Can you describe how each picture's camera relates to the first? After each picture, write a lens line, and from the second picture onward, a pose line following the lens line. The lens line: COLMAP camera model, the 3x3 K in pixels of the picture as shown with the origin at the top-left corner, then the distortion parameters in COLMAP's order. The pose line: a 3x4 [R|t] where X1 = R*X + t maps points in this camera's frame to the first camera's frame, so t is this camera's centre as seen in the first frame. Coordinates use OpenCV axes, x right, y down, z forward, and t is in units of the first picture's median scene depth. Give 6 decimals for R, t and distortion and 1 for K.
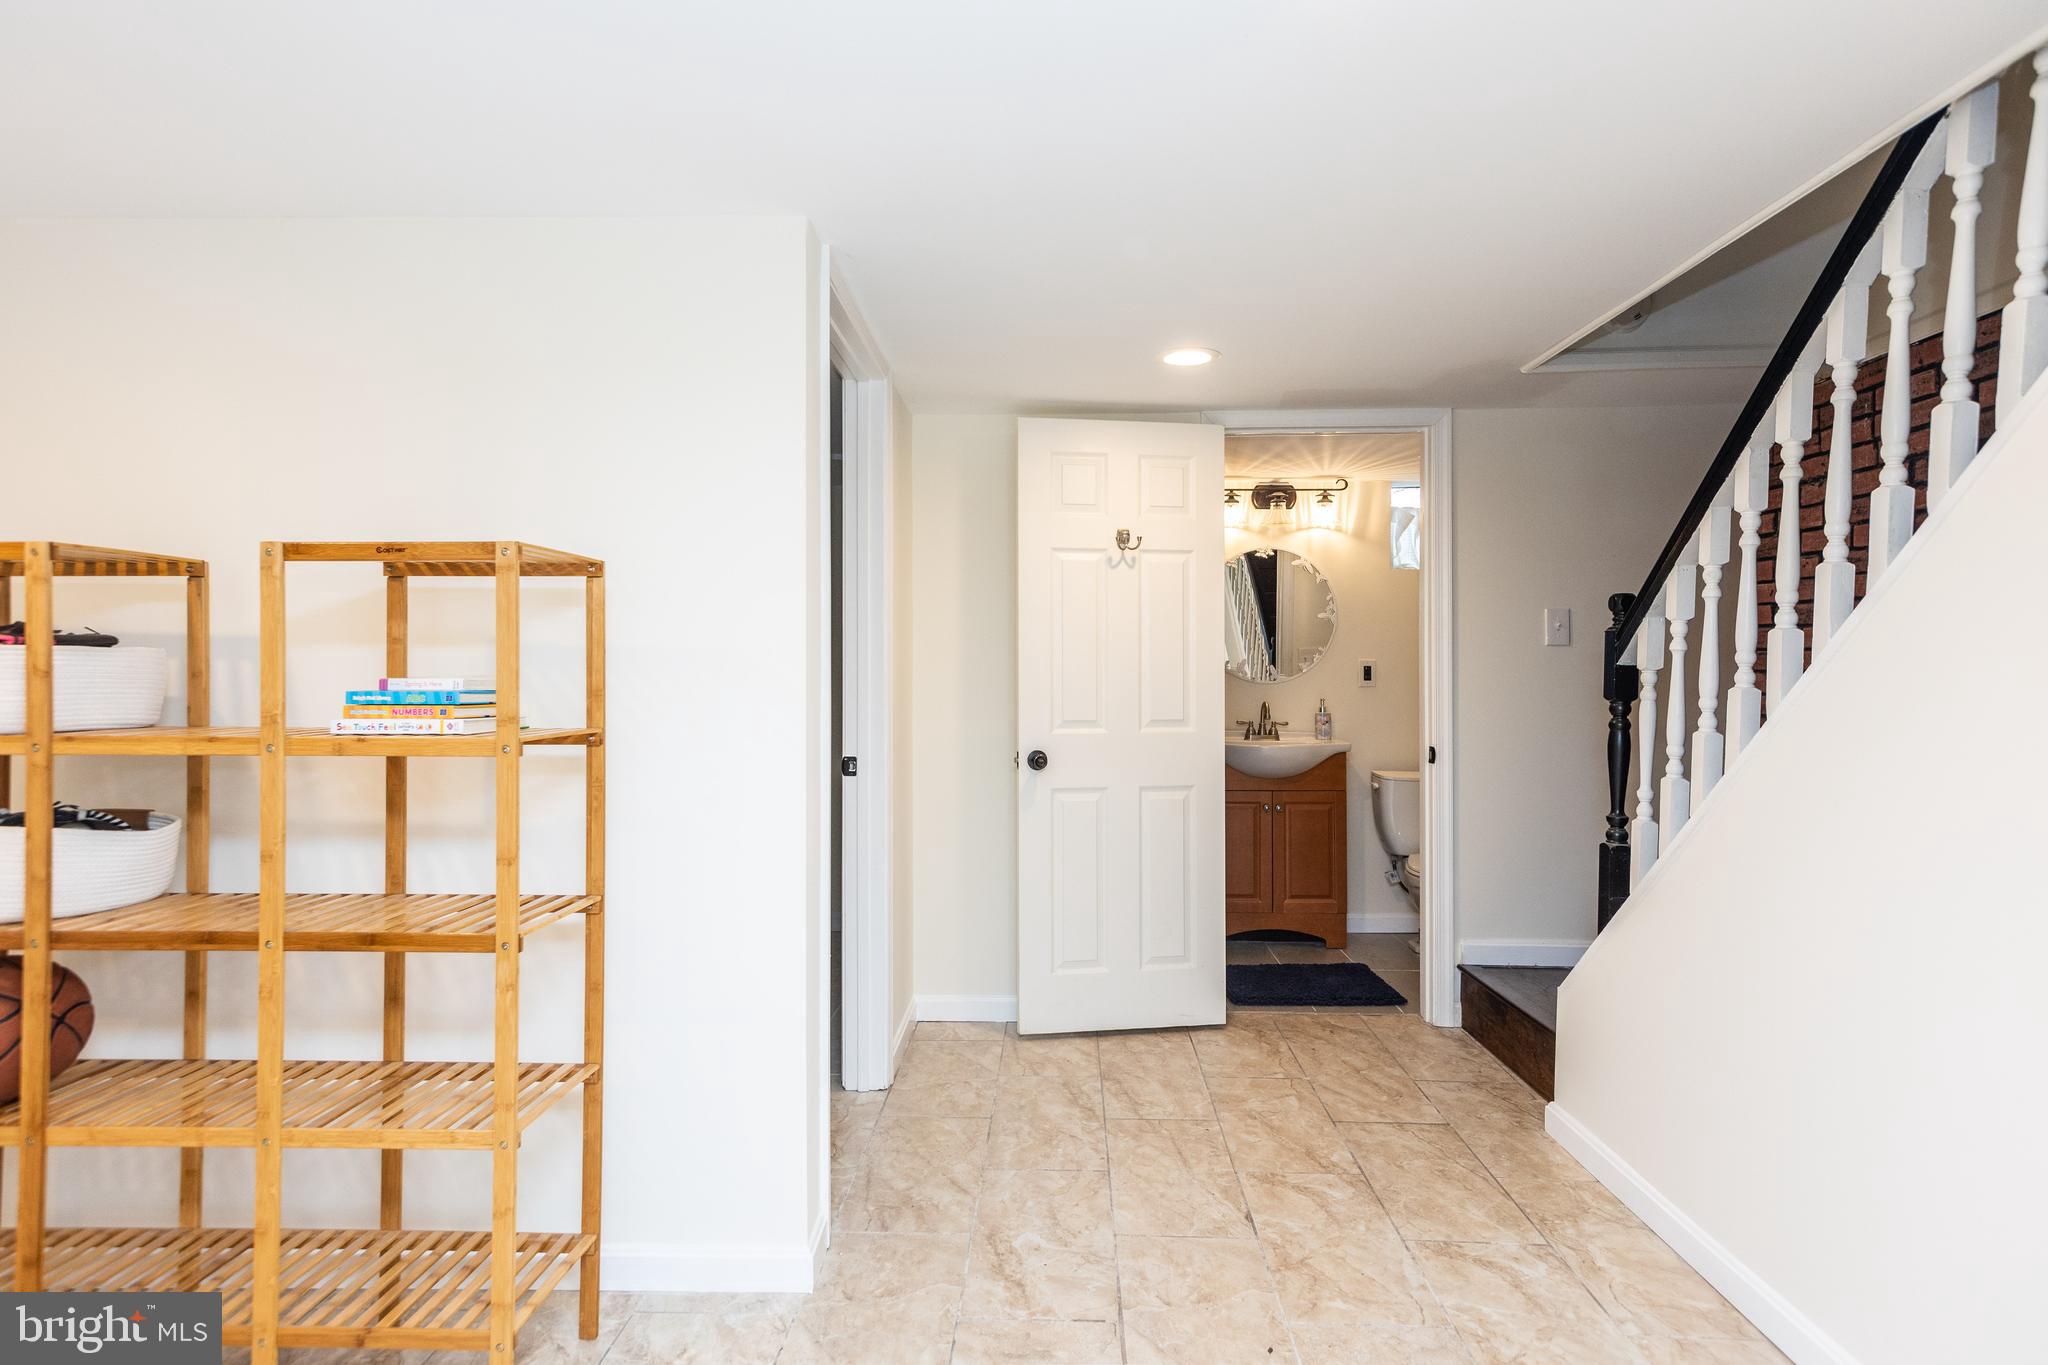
lens RADIAL K [[1179.0, 0, 1024.0], [0, 1179.0, 682.5], [0, 0, 1]] dist [0.001245, 0.000417]
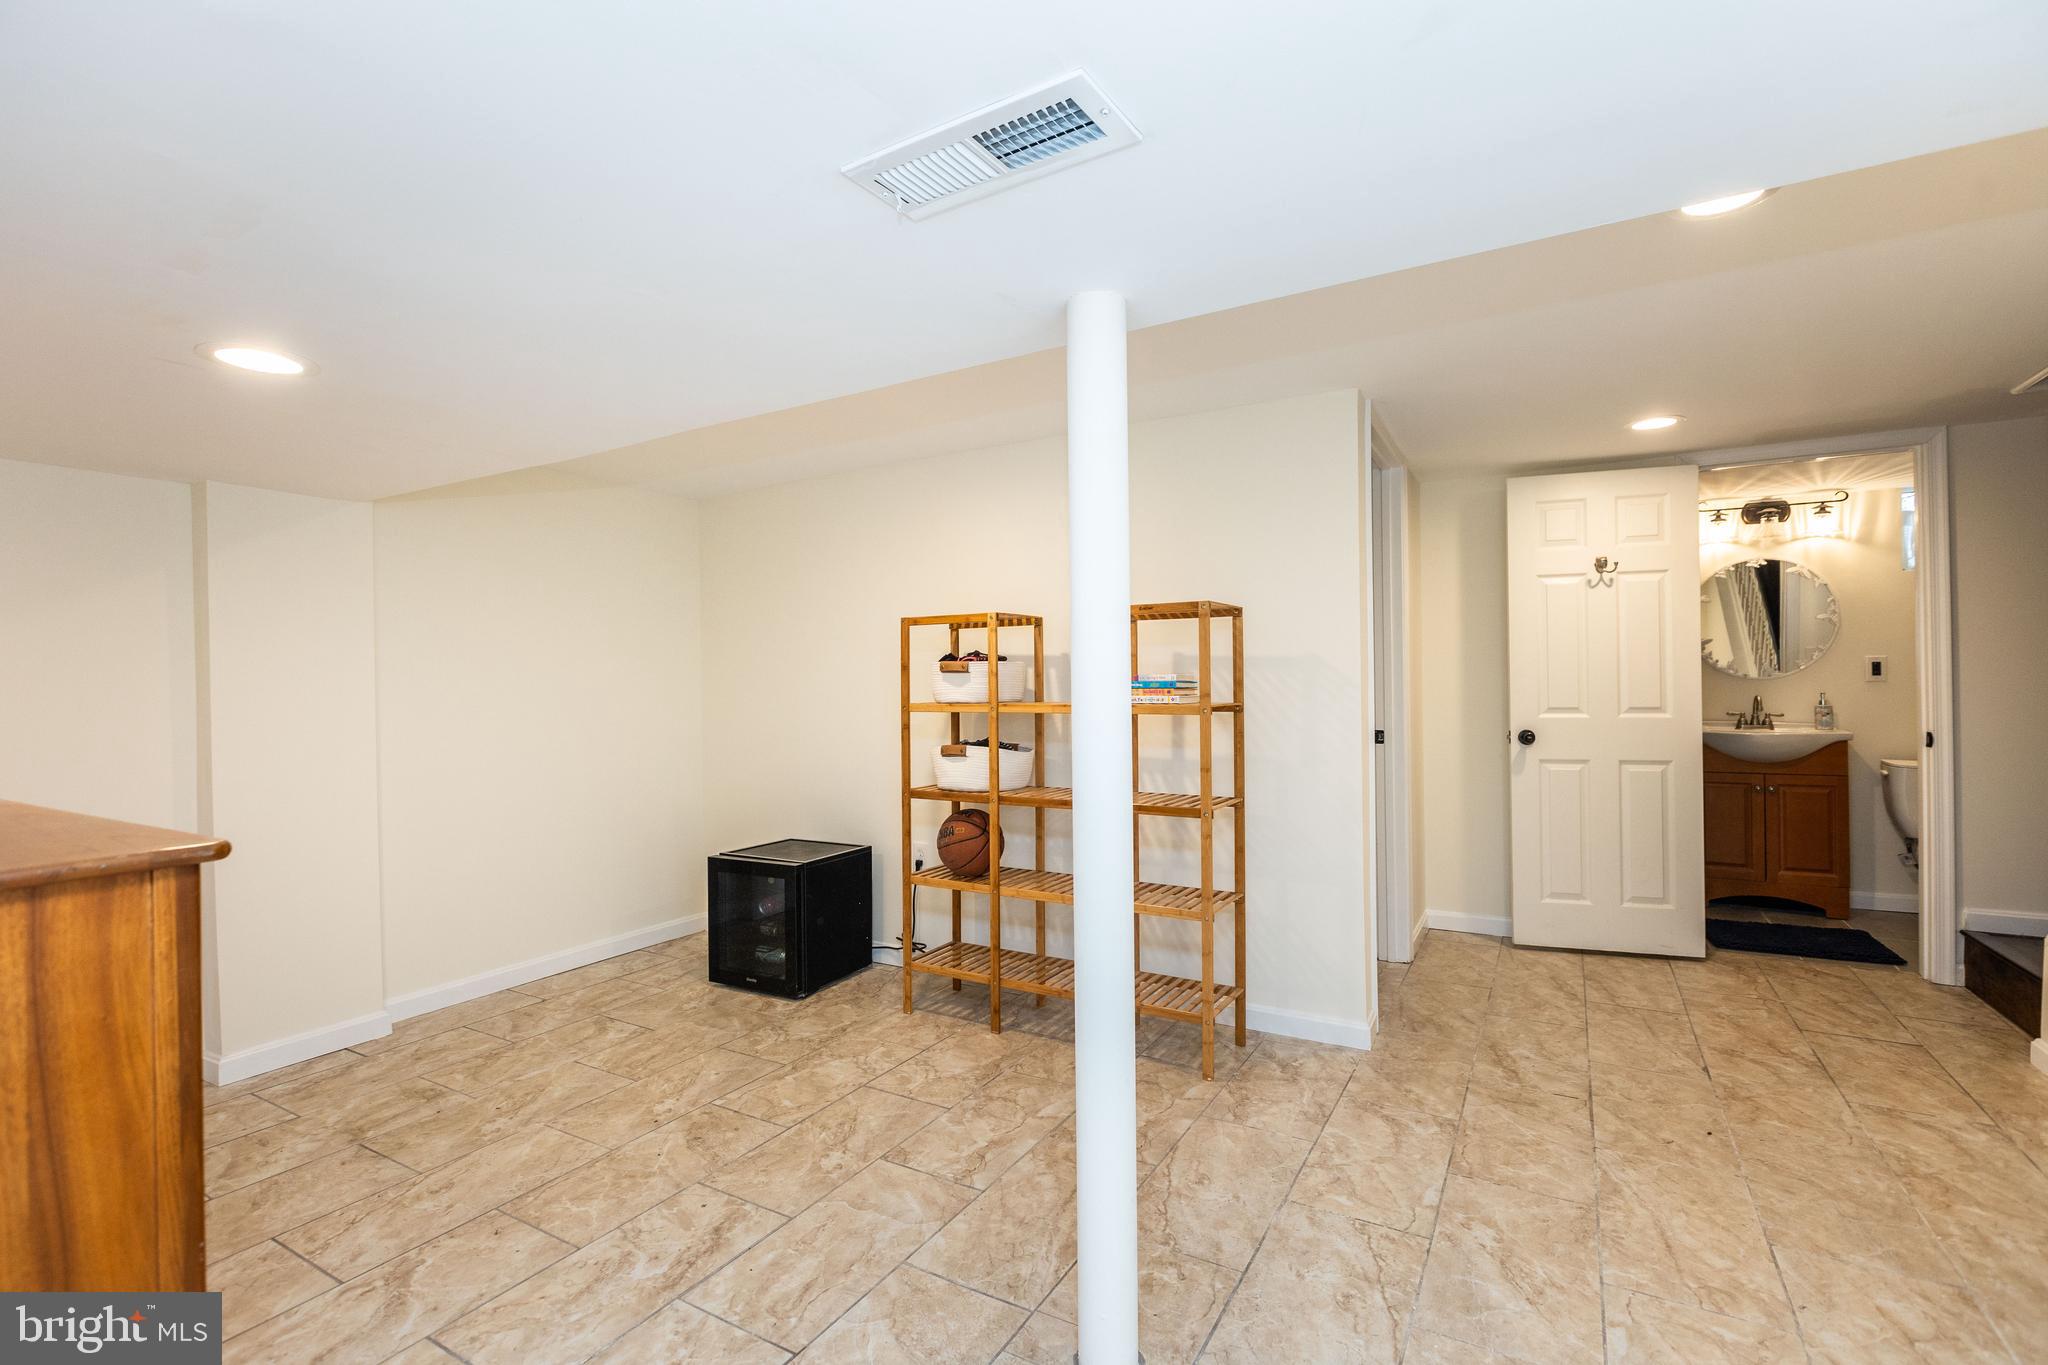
lens RADIAL K [[950.7, 0, 1024.0], [0, 950.7, 682.5], [0, 0, 1]] dist [0.008059, -0.006045]
pose [[0.887828, -0.009809, -0.460071, 0.003452], [0.007459, 0.999948, -0.006926, 0.009312], [0.460115, 0.002717, 0.887855, -0.235147]]
